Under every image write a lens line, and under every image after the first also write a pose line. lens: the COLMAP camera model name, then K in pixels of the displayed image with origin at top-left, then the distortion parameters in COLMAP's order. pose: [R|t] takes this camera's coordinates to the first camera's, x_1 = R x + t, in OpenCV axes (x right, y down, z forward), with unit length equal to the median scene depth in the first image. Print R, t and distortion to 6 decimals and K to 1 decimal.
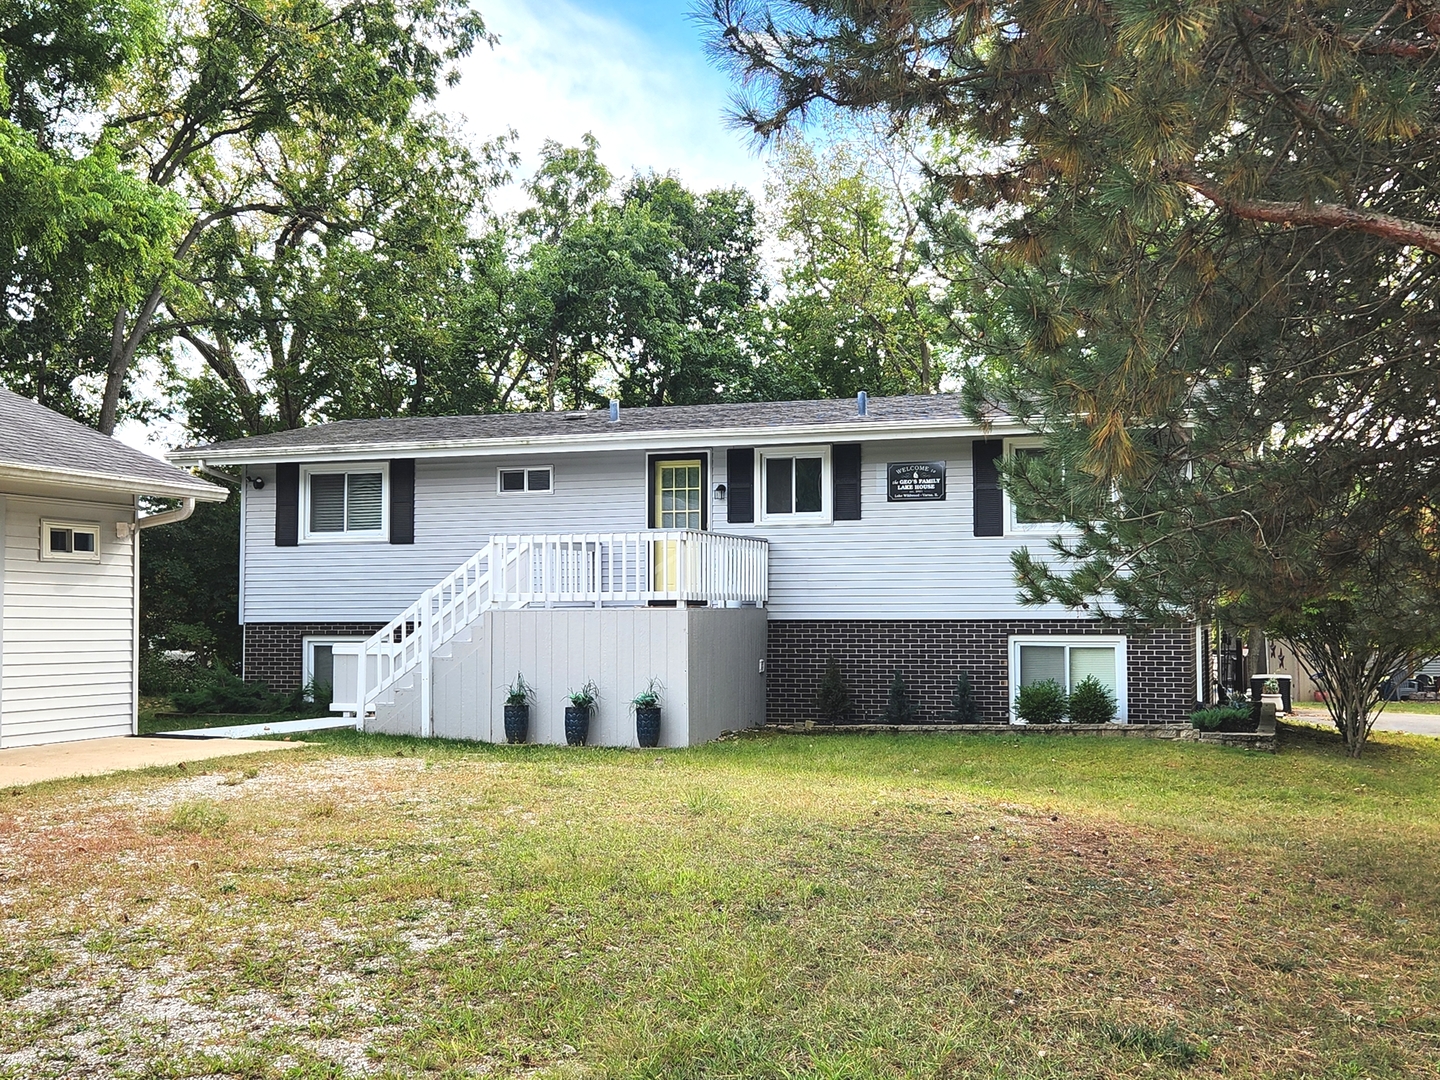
lens RADIAL K [[1622.8, 0, 720.6], [0, 1622.8, 538.5], [0, 0, 1]] dist [0.128451, 0.000000]
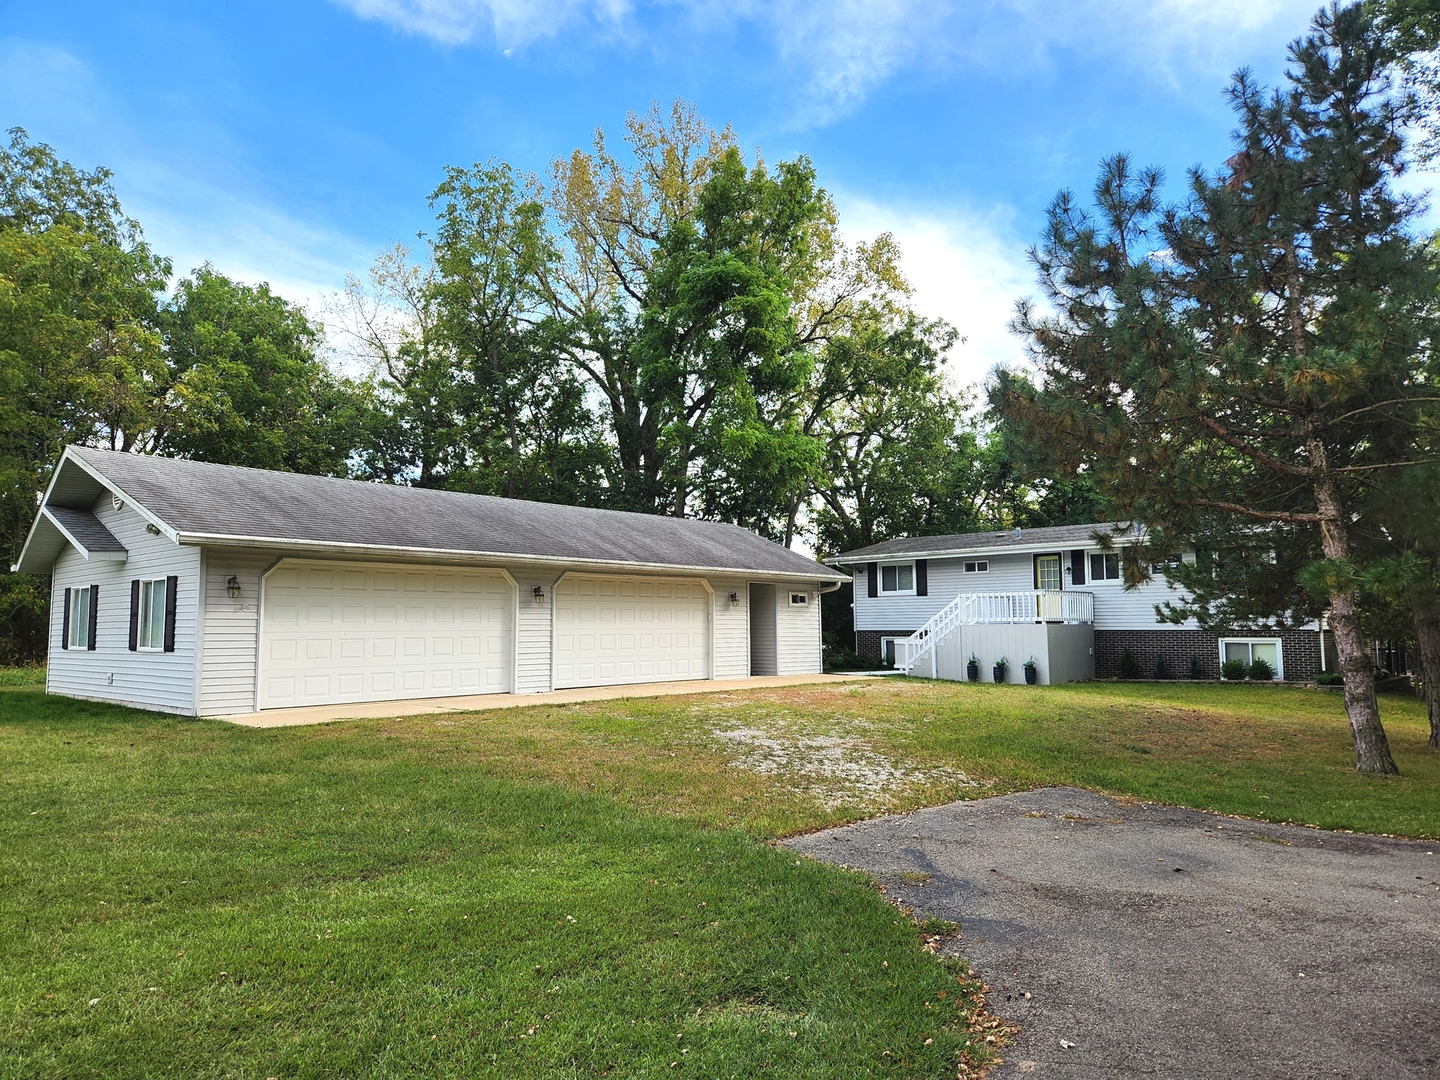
lens RADIAL K [[991.6, 0, 713.1], [0, 991.6, 533.2], [0, 0, 1]] dist [0.031202, 0.000950]
pose [[0.918967, -0.039069, -0.392393, 0.085901], [0.019651, 0.998381, -0.053381, -0.016584], [0.393844, 0.041345, 0.918247, -0.400352]]
